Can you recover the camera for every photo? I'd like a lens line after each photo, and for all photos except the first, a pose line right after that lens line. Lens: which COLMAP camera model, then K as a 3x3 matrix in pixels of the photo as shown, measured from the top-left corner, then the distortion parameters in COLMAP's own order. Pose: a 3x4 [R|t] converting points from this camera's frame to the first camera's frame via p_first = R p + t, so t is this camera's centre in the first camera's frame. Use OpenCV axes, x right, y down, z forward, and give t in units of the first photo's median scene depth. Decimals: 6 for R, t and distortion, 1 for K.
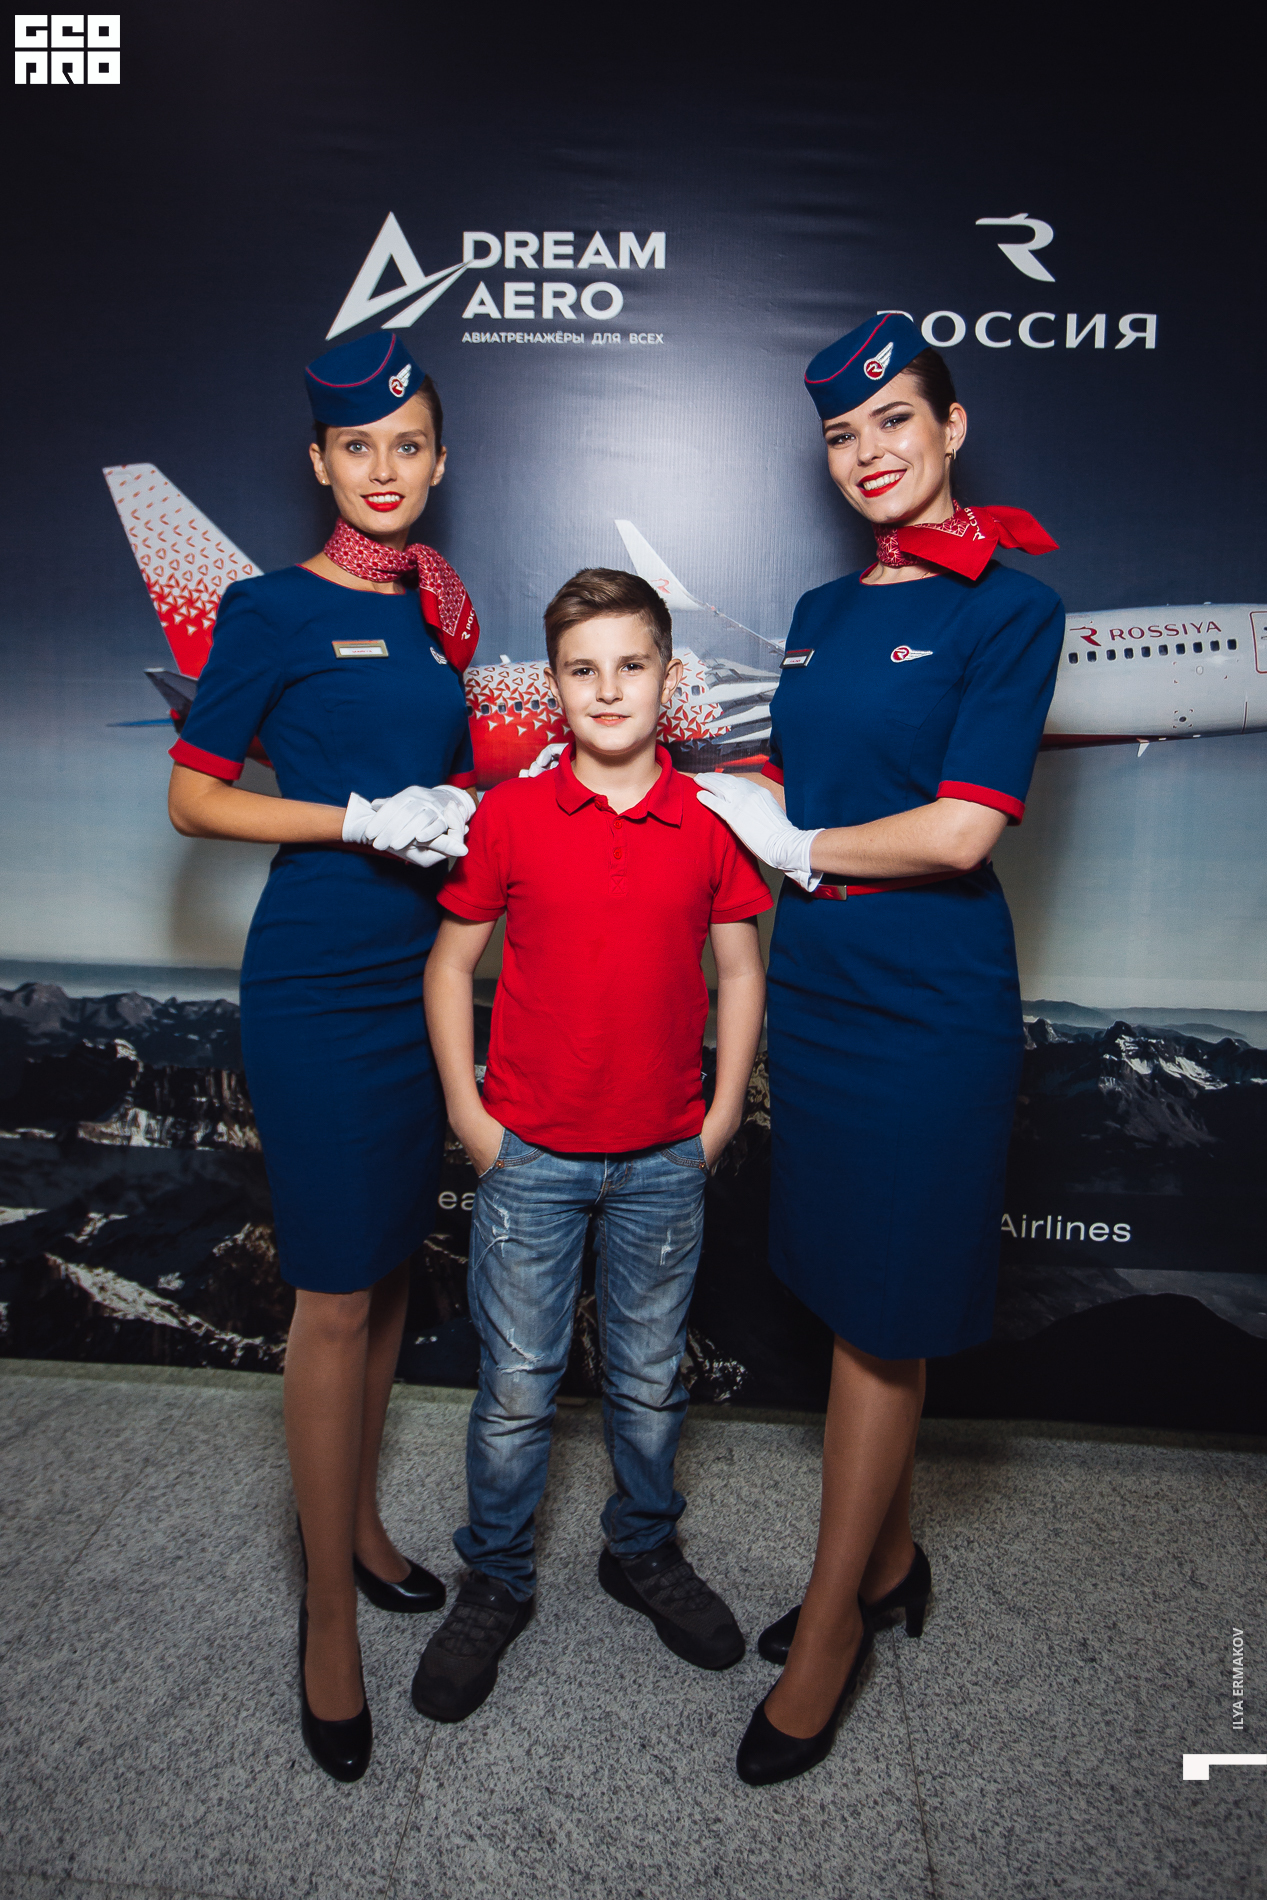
lens RADIAL K [[1278.7, 0, 596.6], [0, 1278.7, 803.5], [0, 0, 1]] dist [-0.045053, 0.036489]
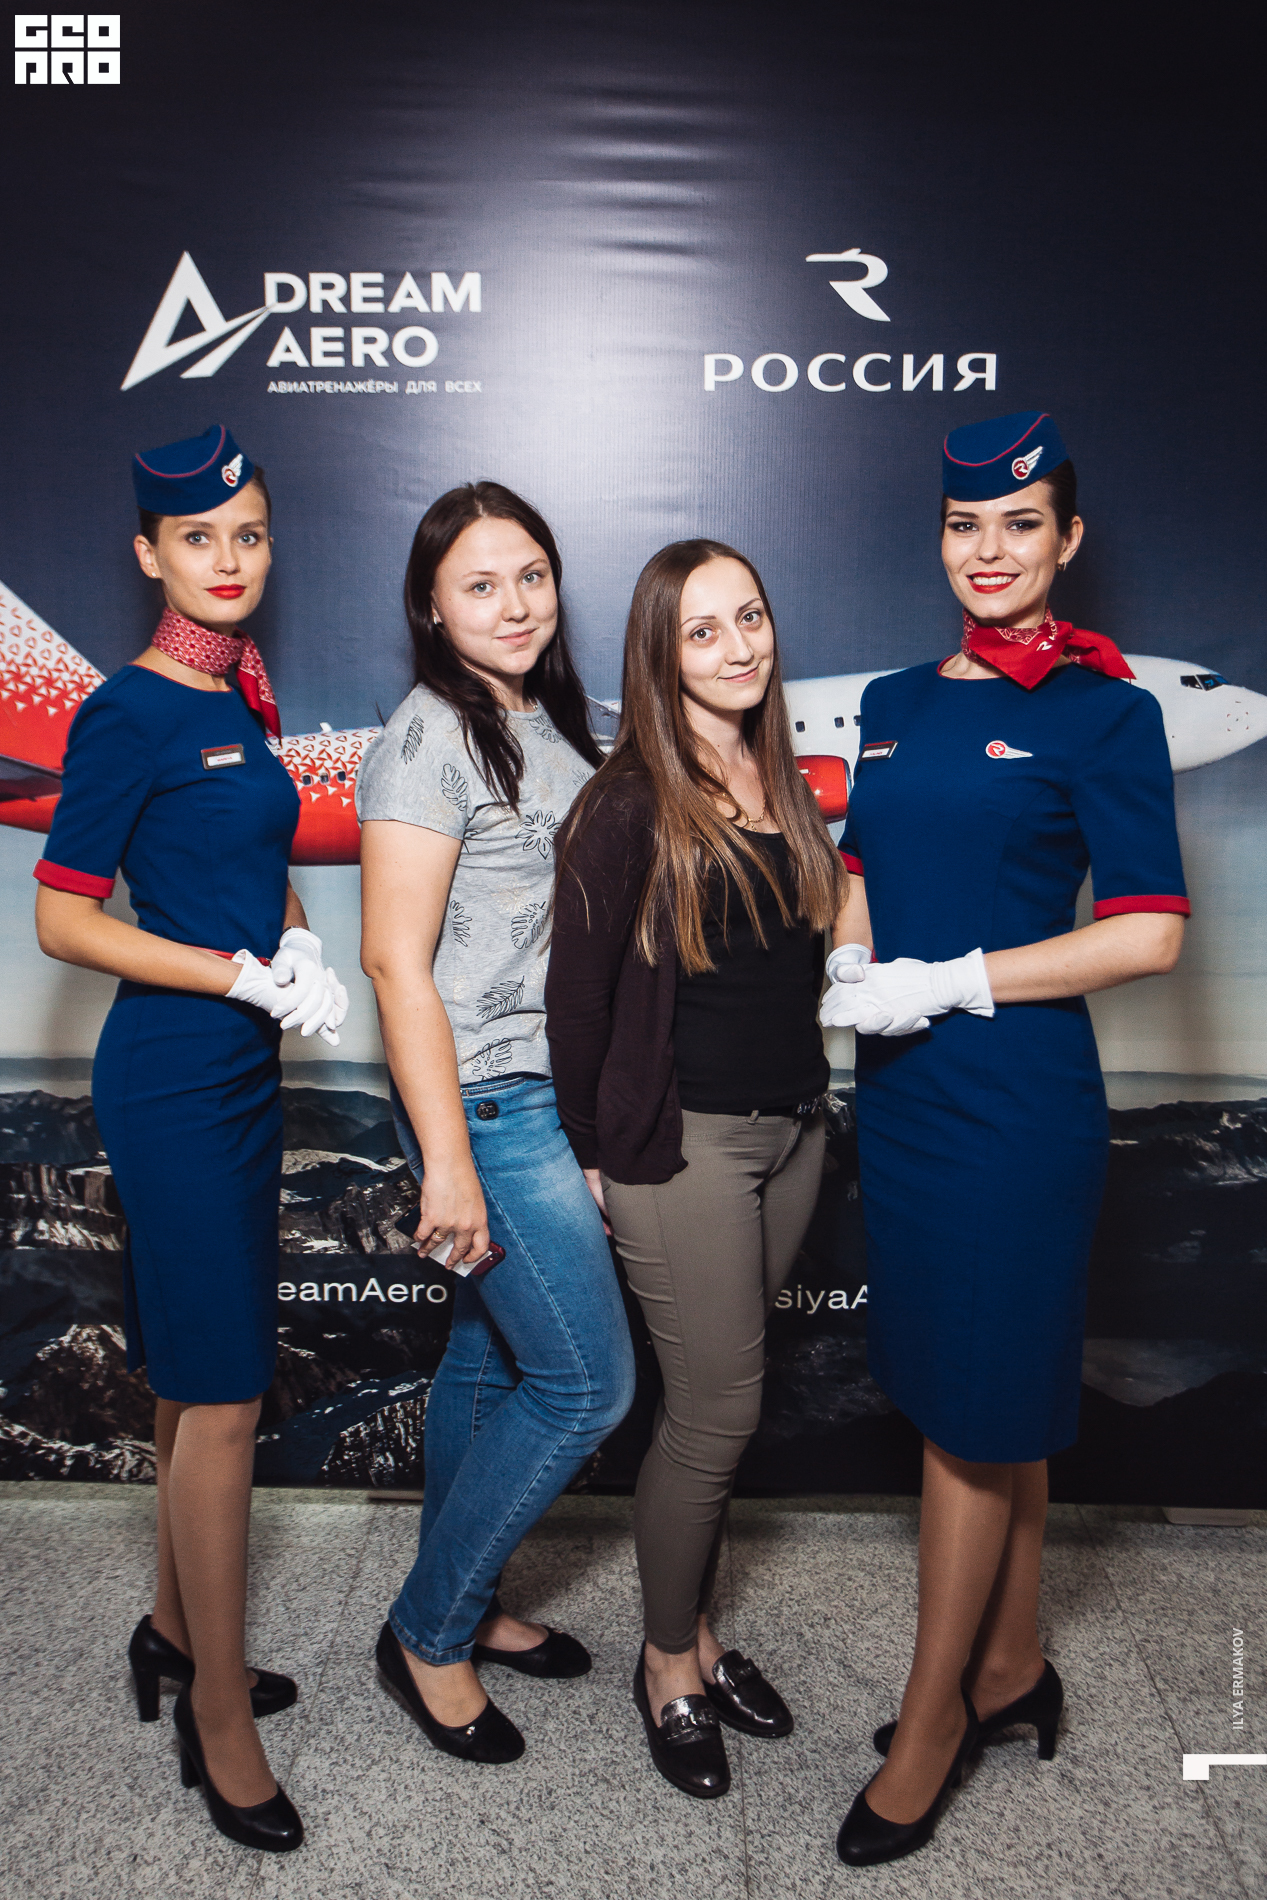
lens RADIAL K [[1619.2, 0, 563.2], [0, 1619.2, 839.1], [0, 0, 1]] dist [-0.021253, 0.076921]
pose [[0.998895, -0.027700, 0.037954, 0.057983], [0.025966, 0.998630, 0.045423, -0.082165], [-0.039161, -0.044387, 0.998247, -0.217610]]
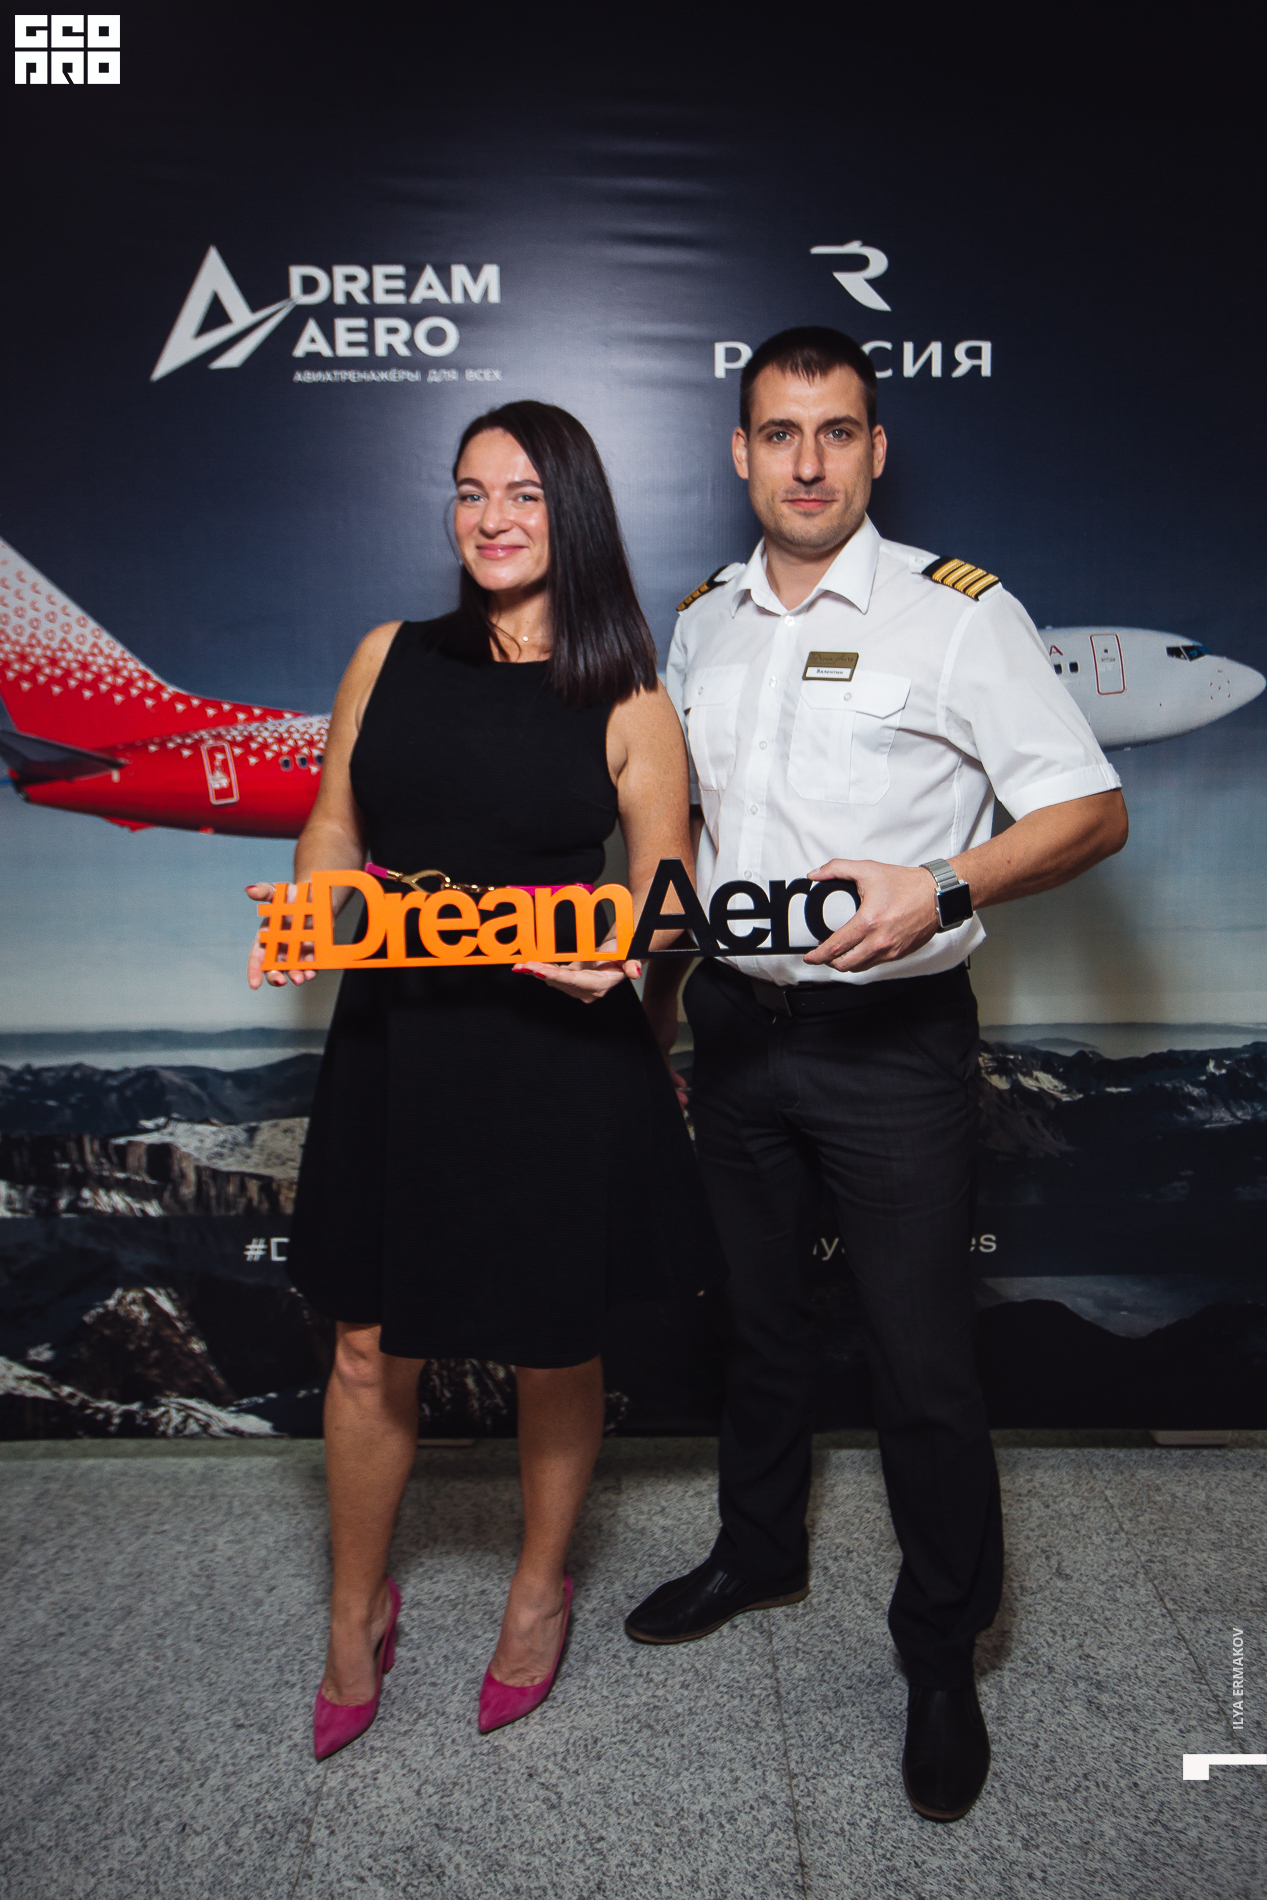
lens RADIAL K [[1372.2, 0, 594.3], [0, 1372.2, 837.6], [0, 0, 1]] dist [-0.031218, 0.047722]
pose [[0.996414, -0.043243, 0.072733, 0.031884], [0.040488, 0.998421, 0.038941, -0.046825], [-0.074302, -0.035856, 0.996591, -0.070664]]
